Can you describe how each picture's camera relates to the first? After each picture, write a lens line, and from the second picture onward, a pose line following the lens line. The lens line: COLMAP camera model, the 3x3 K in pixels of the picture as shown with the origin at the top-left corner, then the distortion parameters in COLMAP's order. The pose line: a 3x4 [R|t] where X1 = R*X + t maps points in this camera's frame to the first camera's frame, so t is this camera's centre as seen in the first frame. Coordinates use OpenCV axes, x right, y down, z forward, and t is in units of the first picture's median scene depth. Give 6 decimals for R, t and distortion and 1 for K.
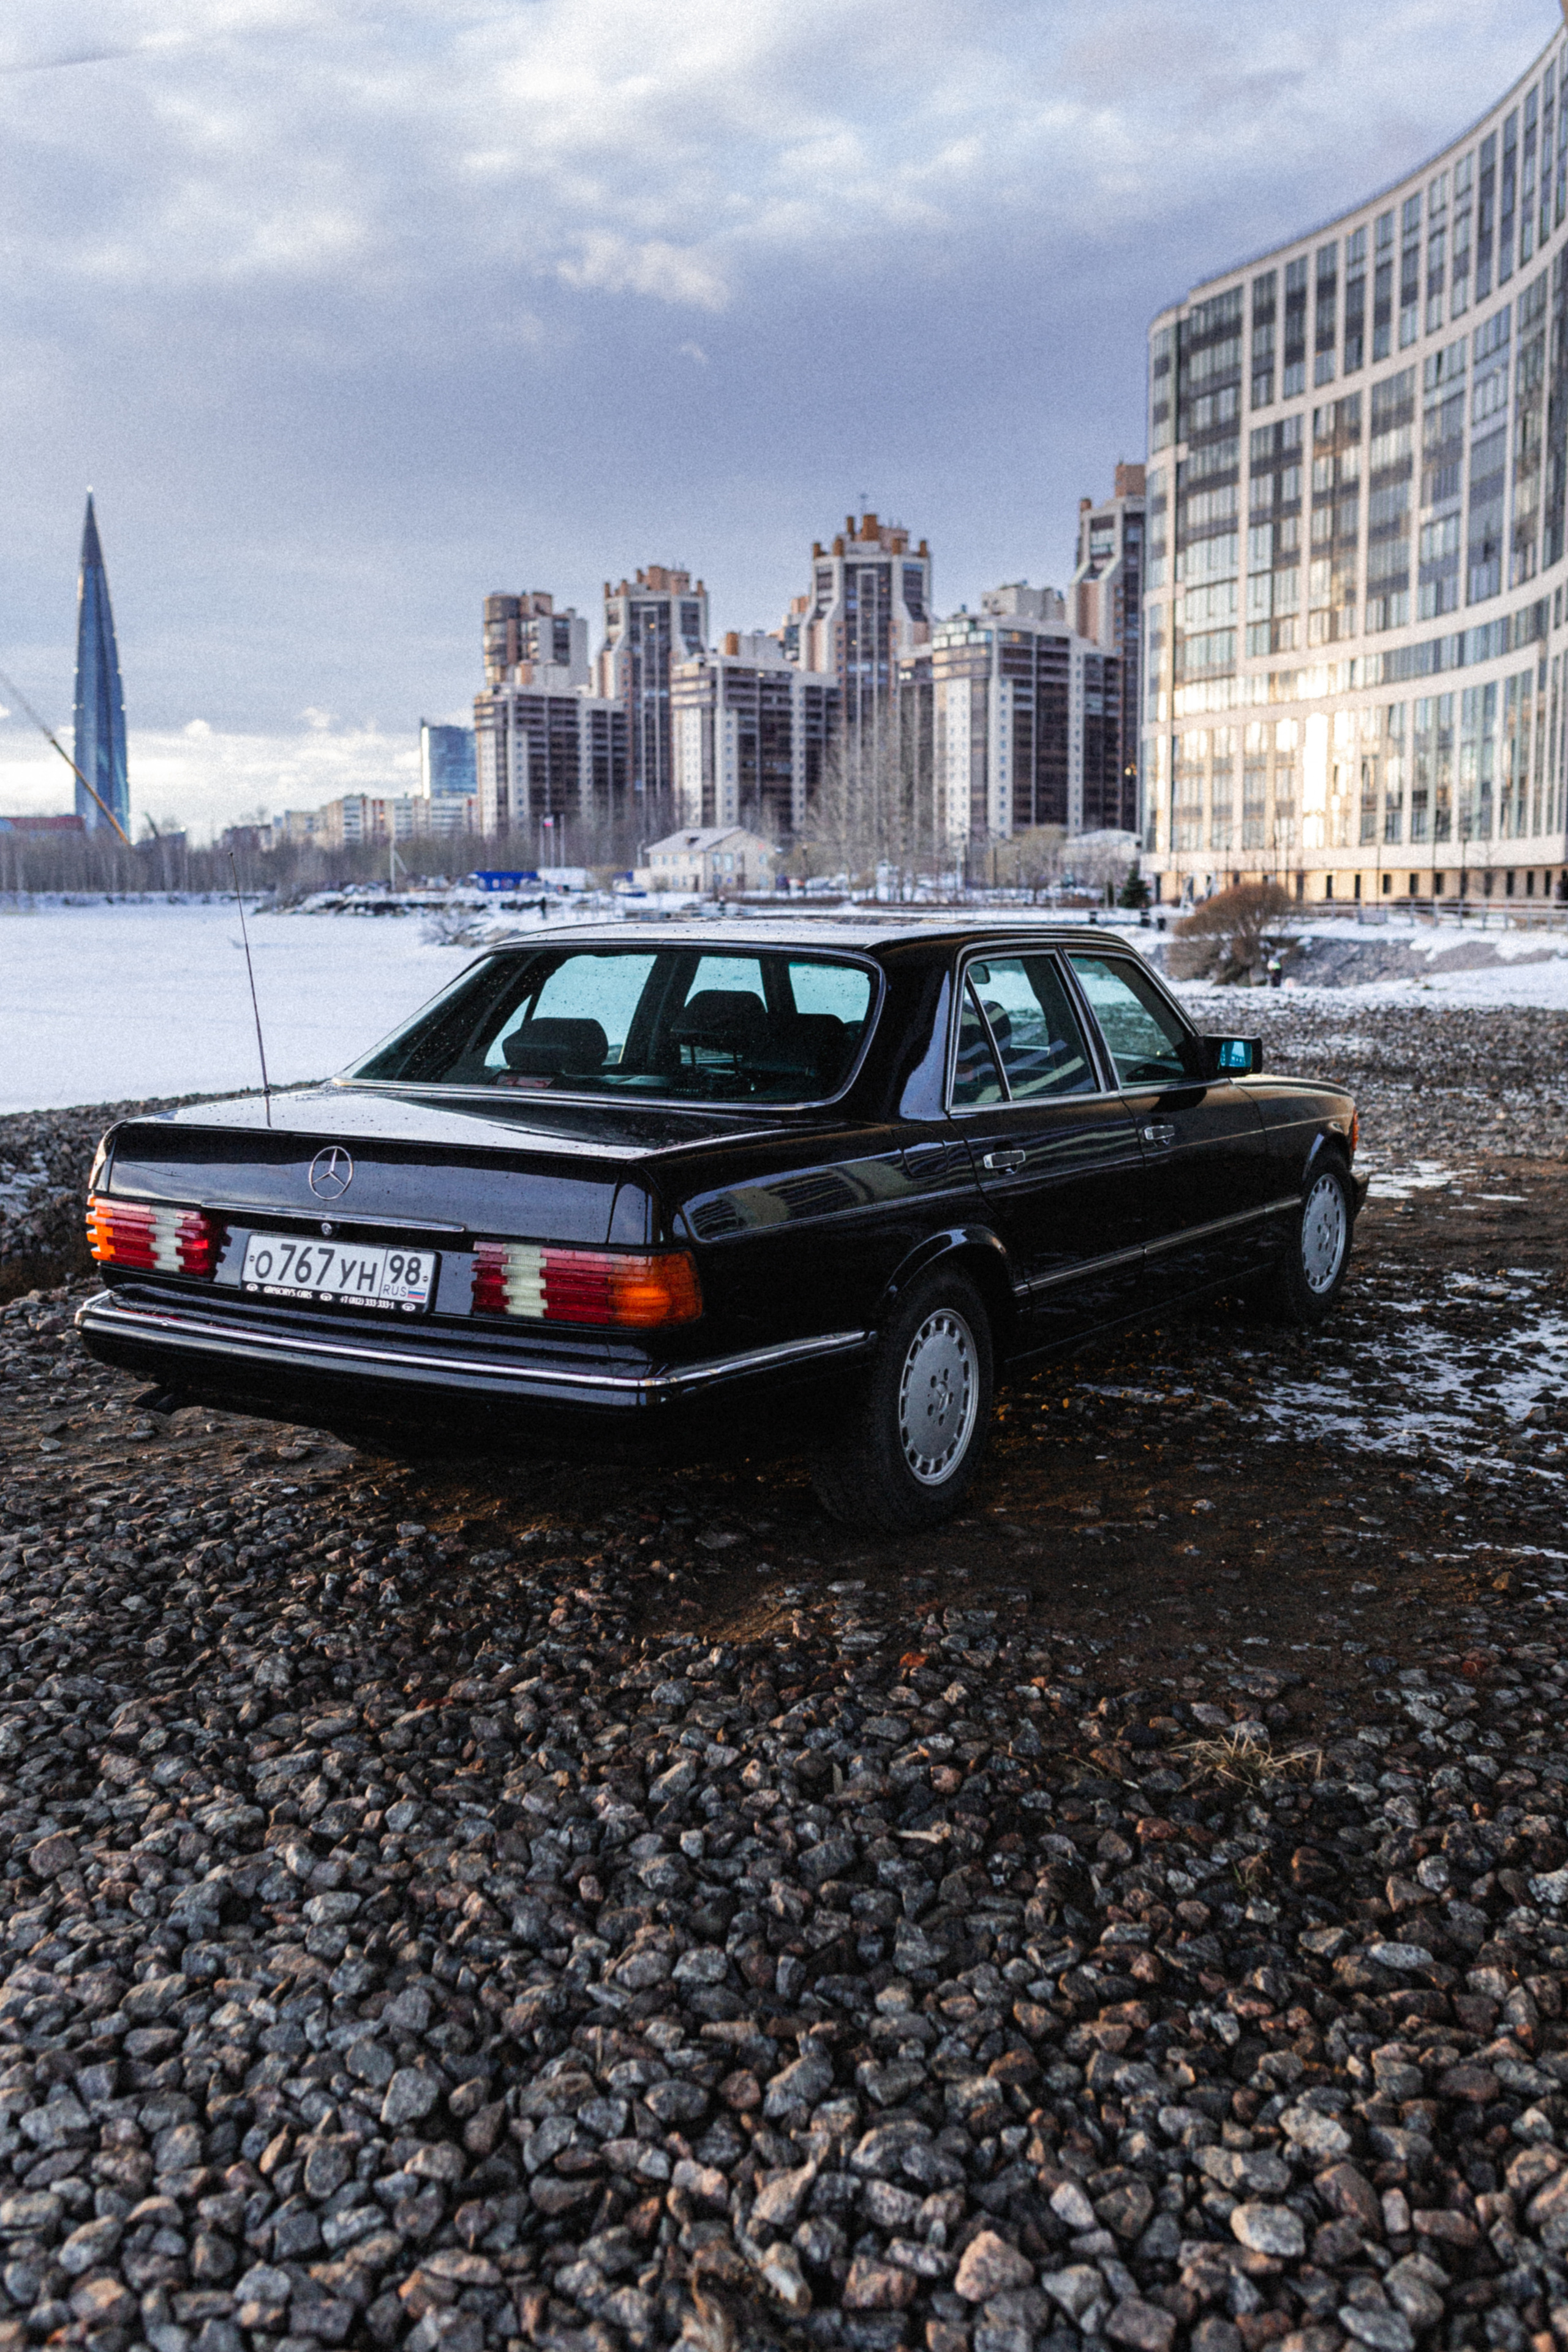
lens RADIAL K [[2249.5, 0, 784.0], [0, 2249.5, 1176.0], [0, 0, 1]] dist [0.003975, -0.002777]
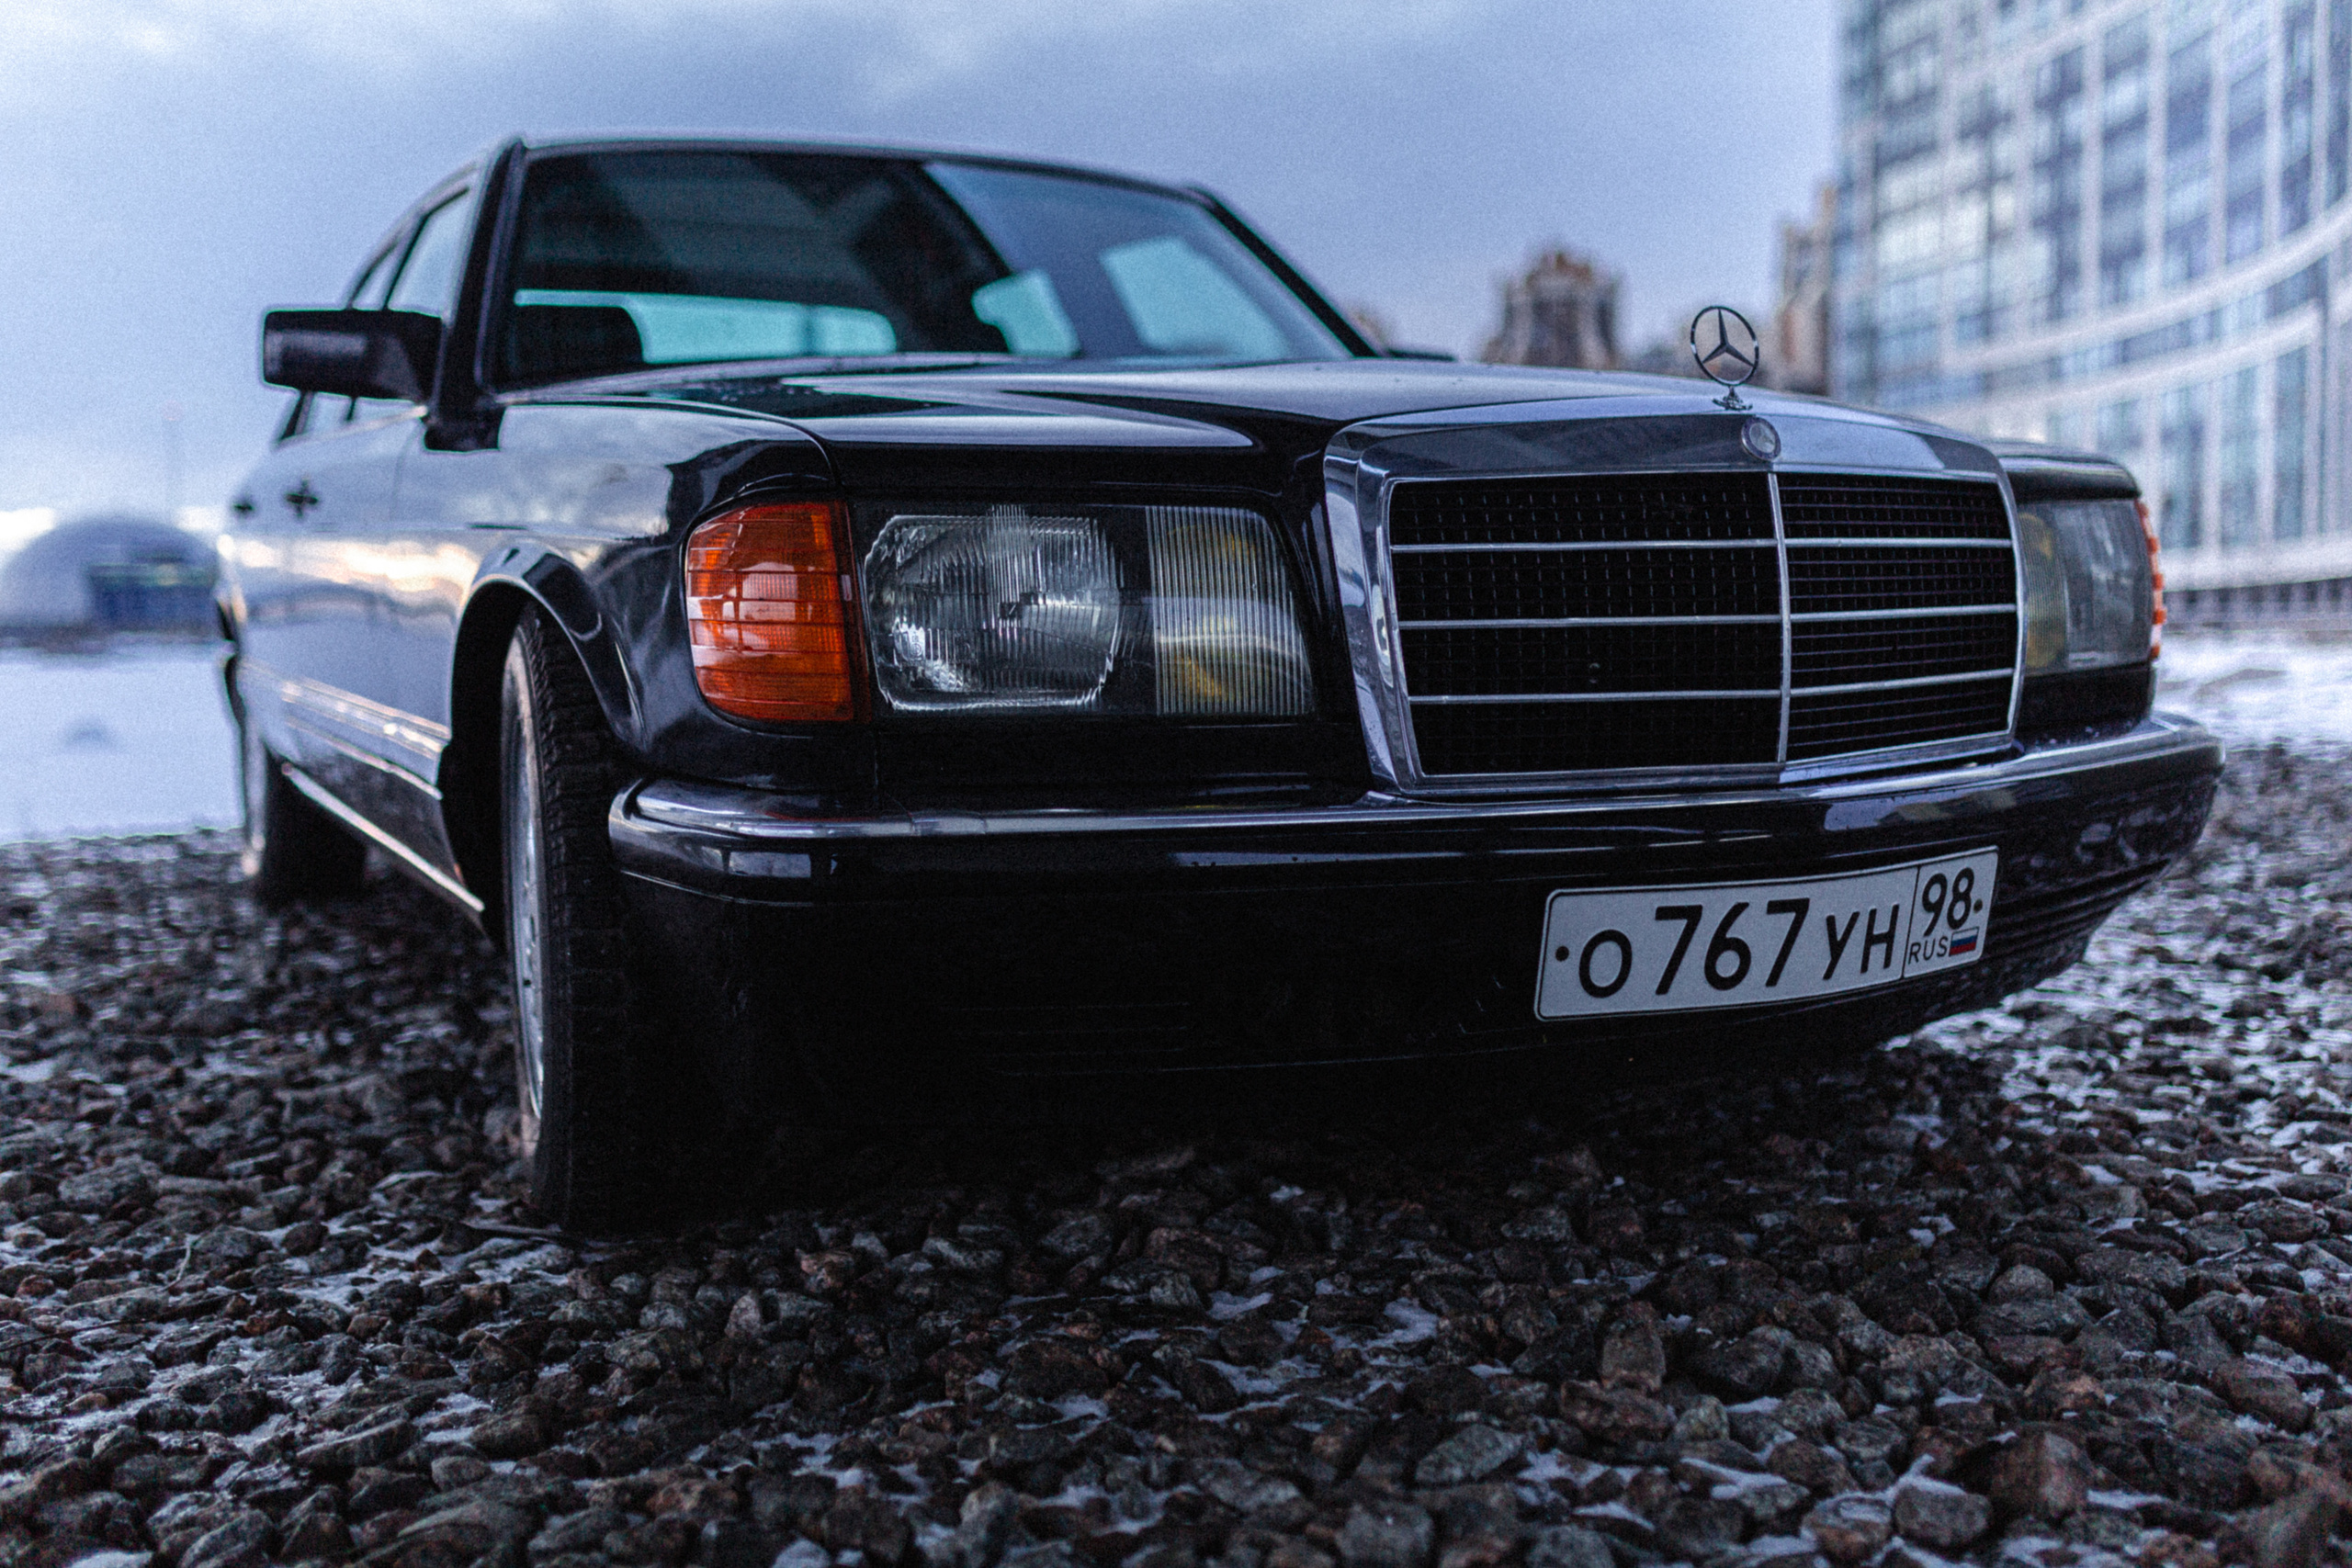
lens RADIAL K [[2243.0, 0, 1170.7], [0, 2243.0, 741.4], [0, 0, 1]] dist [-0.006586, 0.029528]
pose [[0.989750, -0.002057, -0.142793, 0.031189], [-0.009307, 0.996841, -0.078870, -0.008938], [0.142504, 0.079391, 0.986605, 0.119991]]
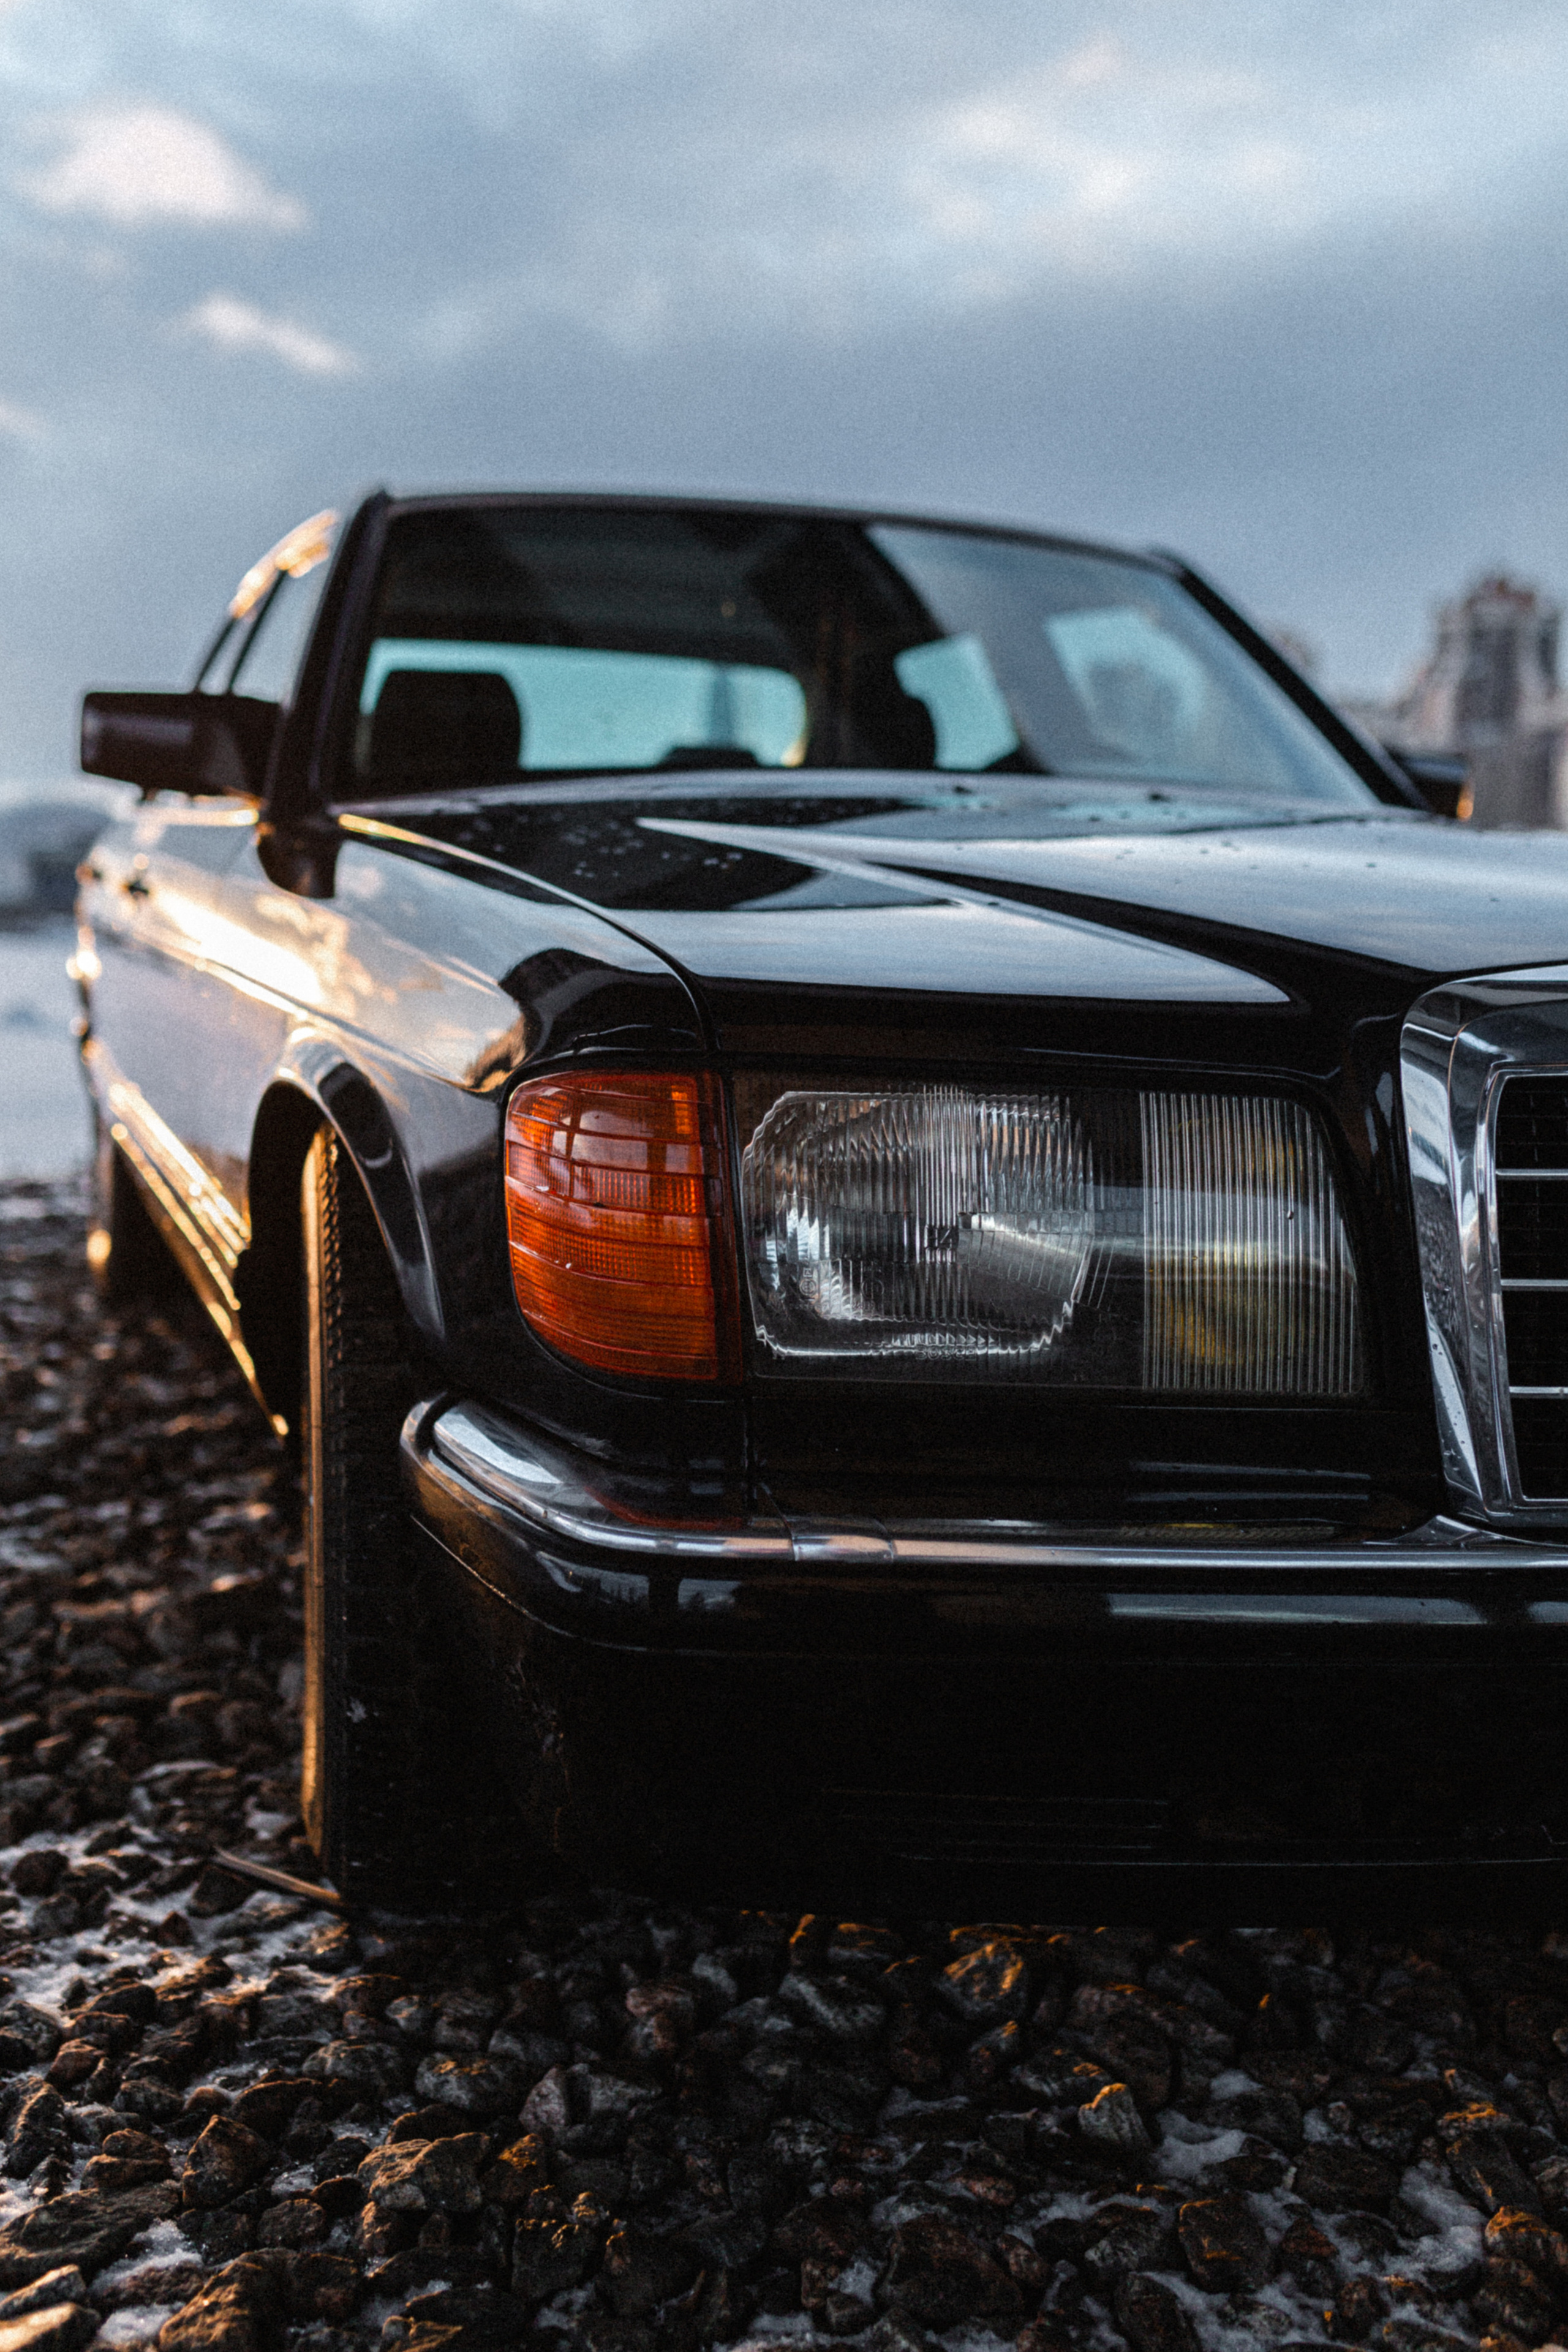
lens RADIAL K [[2243.2, 0, 784.0], [0, 2243.2, 1176.0], [0, 0, 1]] dist [-0.006586, 0.029528]
pose [[0.963508, 0.057854, -0.261354, 0.030167], [-0.065961, 0.997572, -0.022346, -0.010744], [0.259426, 0.038770, 0.964984, 0.123580]]
